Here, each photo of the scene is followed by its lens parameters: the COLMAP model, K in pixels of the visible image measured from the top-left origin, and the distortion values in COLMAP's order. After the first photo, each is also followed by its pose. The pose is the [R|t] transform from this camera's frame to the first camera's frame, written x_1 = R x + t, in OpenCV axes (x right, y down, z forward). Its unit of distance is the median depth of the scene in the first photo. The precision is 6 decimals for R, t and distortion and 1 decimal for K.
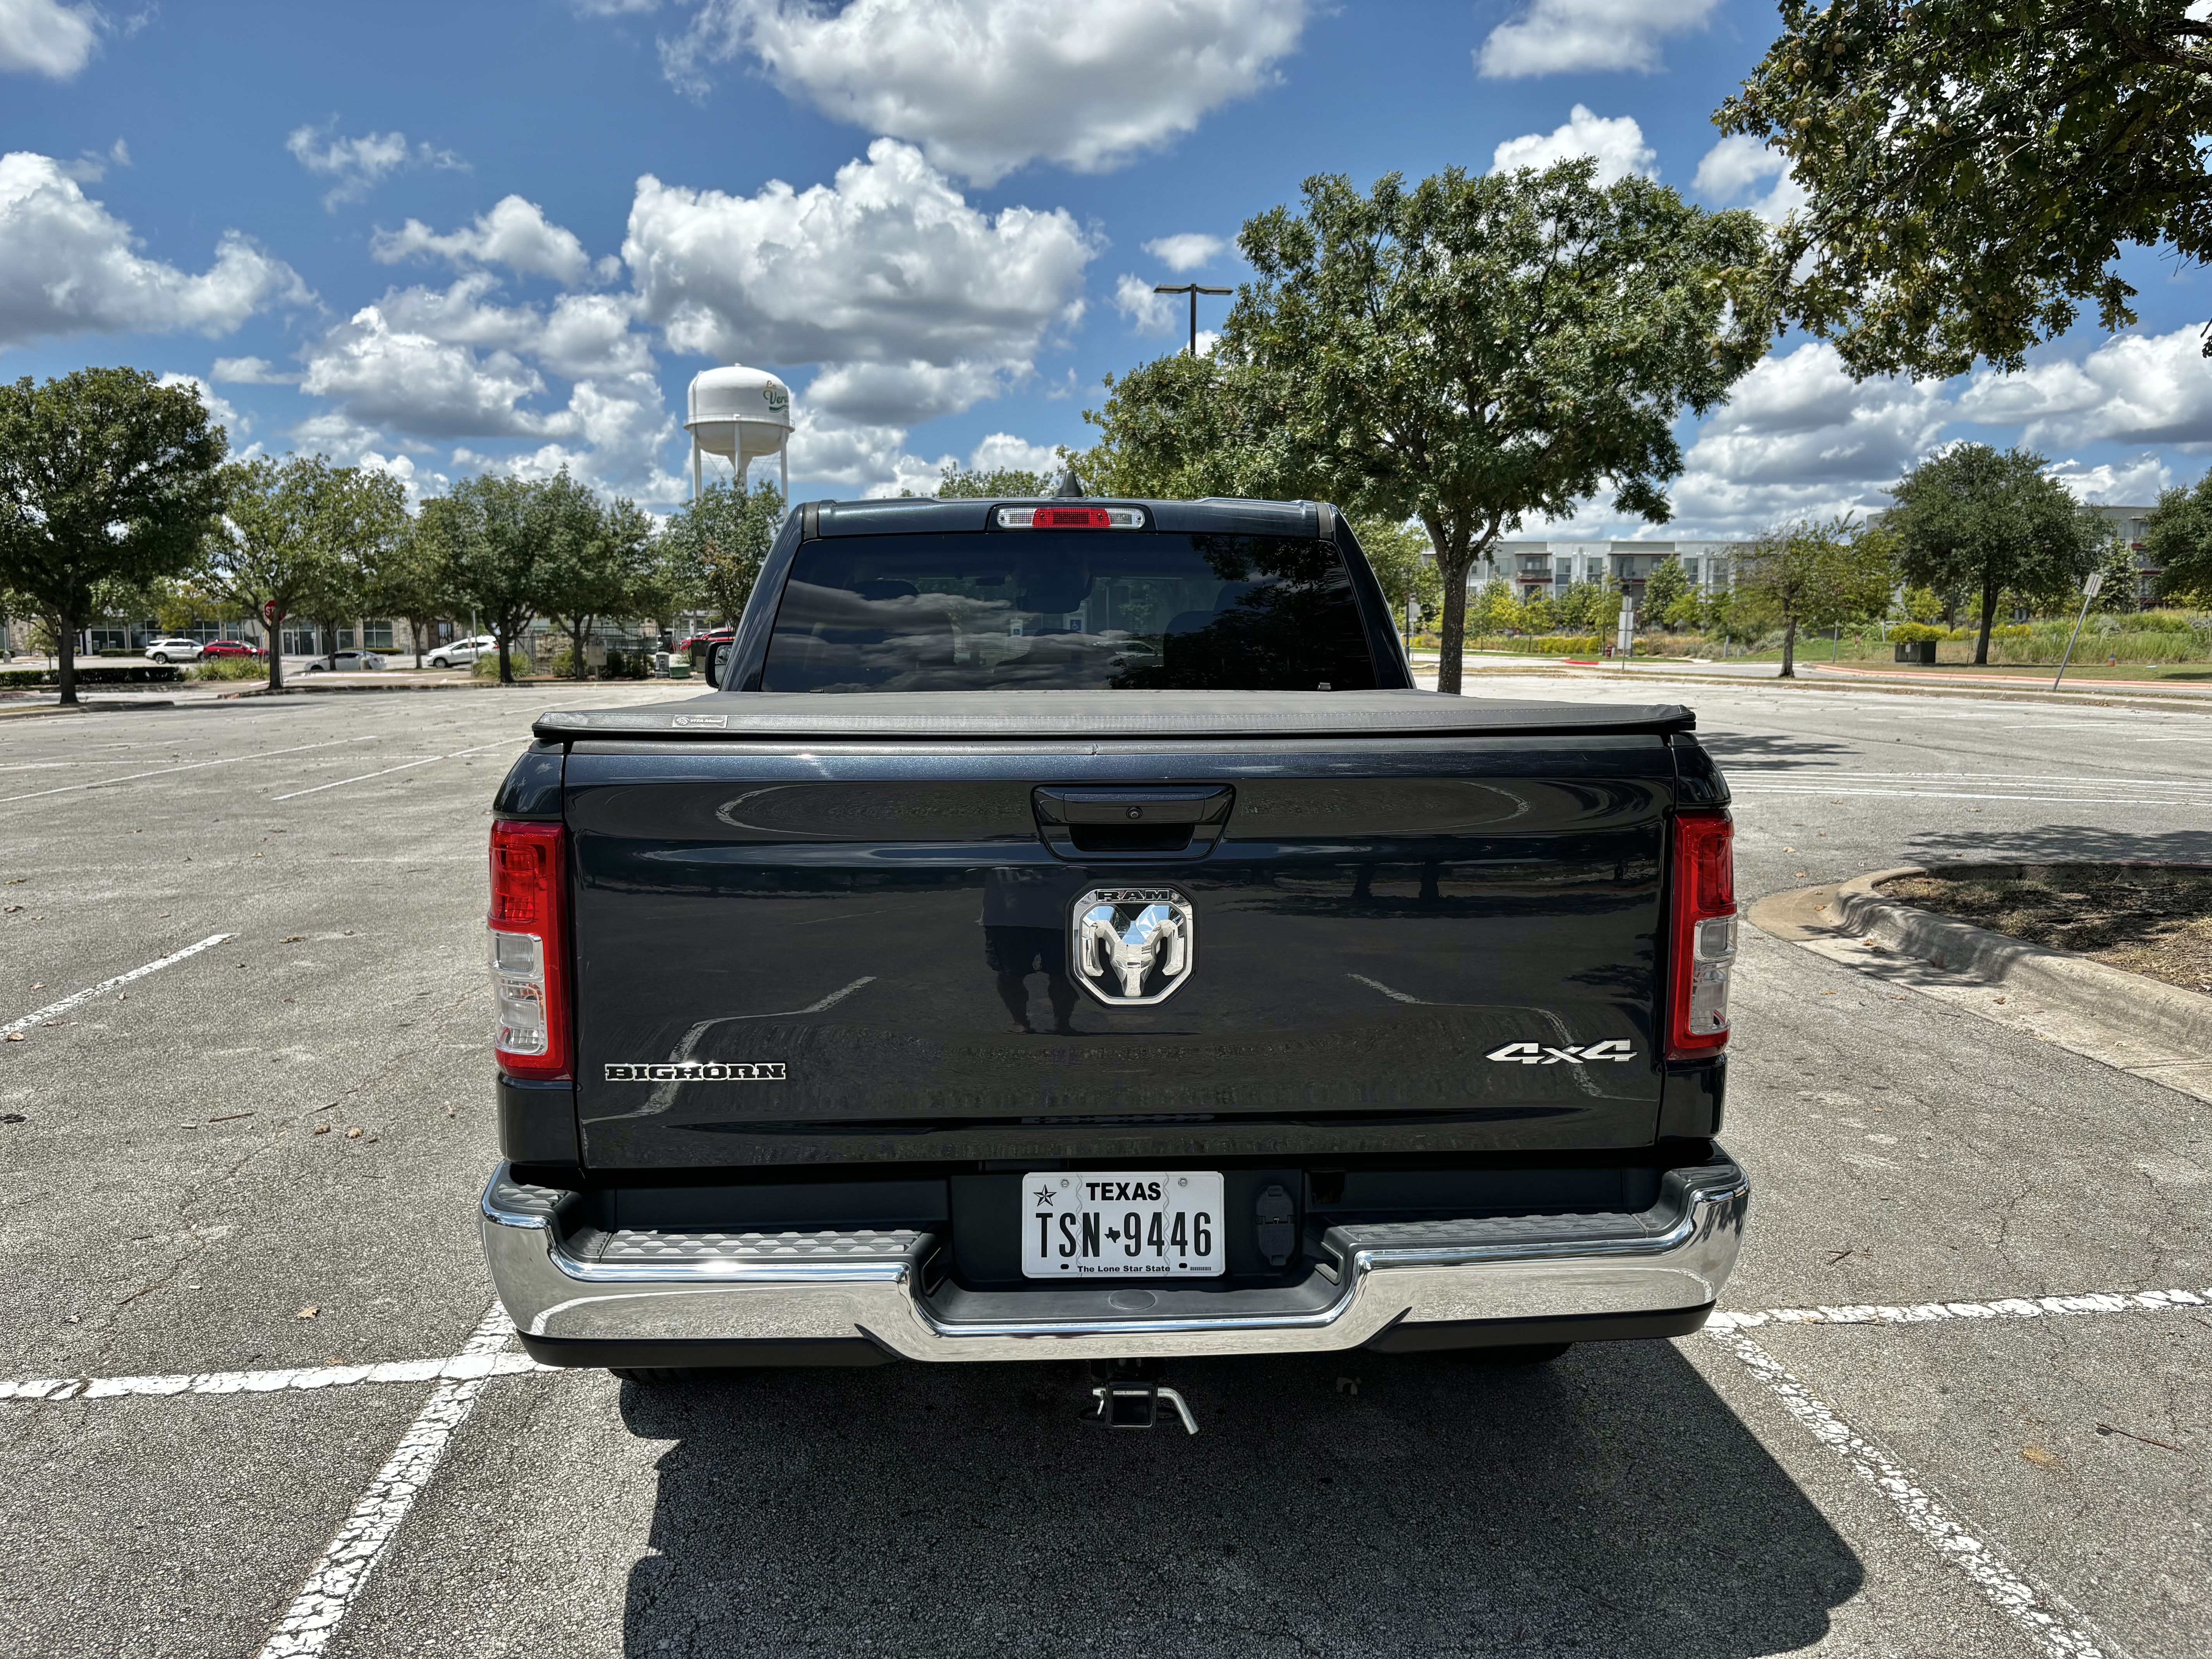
lens RADIAL K [[1658.8, 0, 1099.8], [0, 1658.8, 835.0], [0, 0, 1]] dist [0.012023, 0.003821]
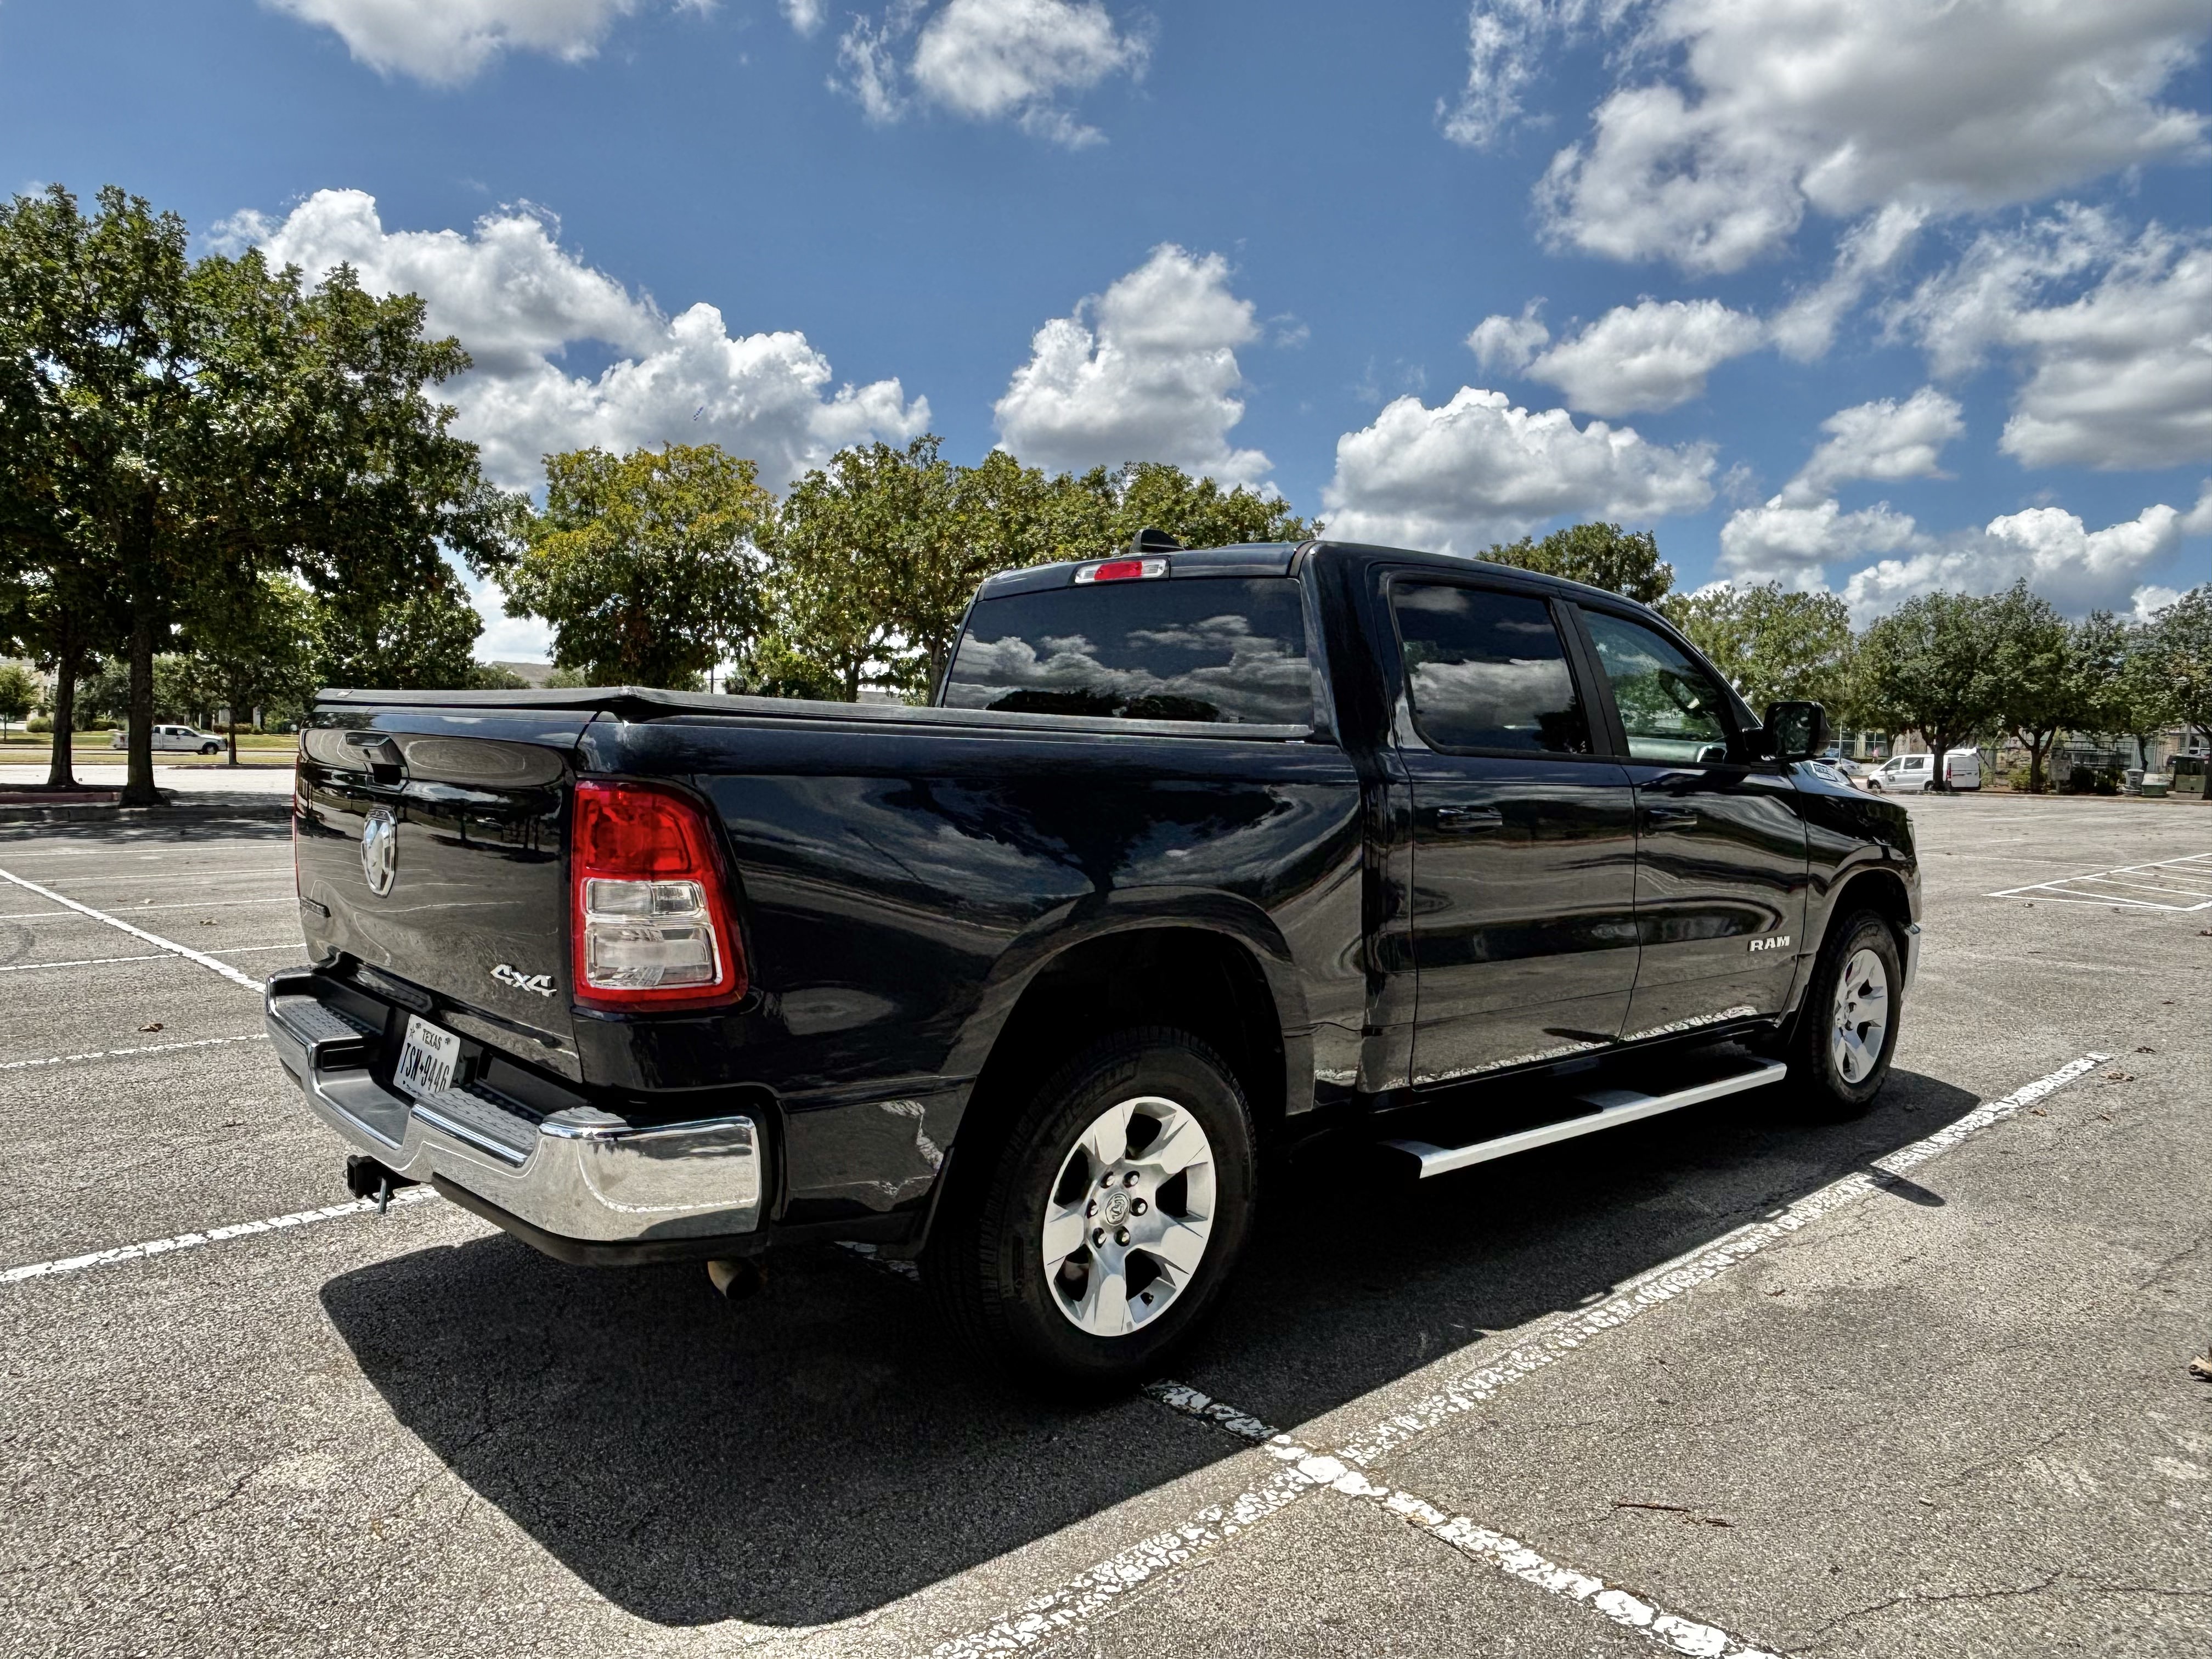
lens RADIAL K [[1482.8, 0, 1108.2], [0, 1482.8, 825.1], [0, 0, 1]] dist [0.011293, -0.011538]
pose [[0.638607, 0.070354, -0.766310, 0.658524], [-0.119734, 0.992768, -0.008636, -0.008777], [0.760161, 0.097269, 0.642413, 0.312987]]
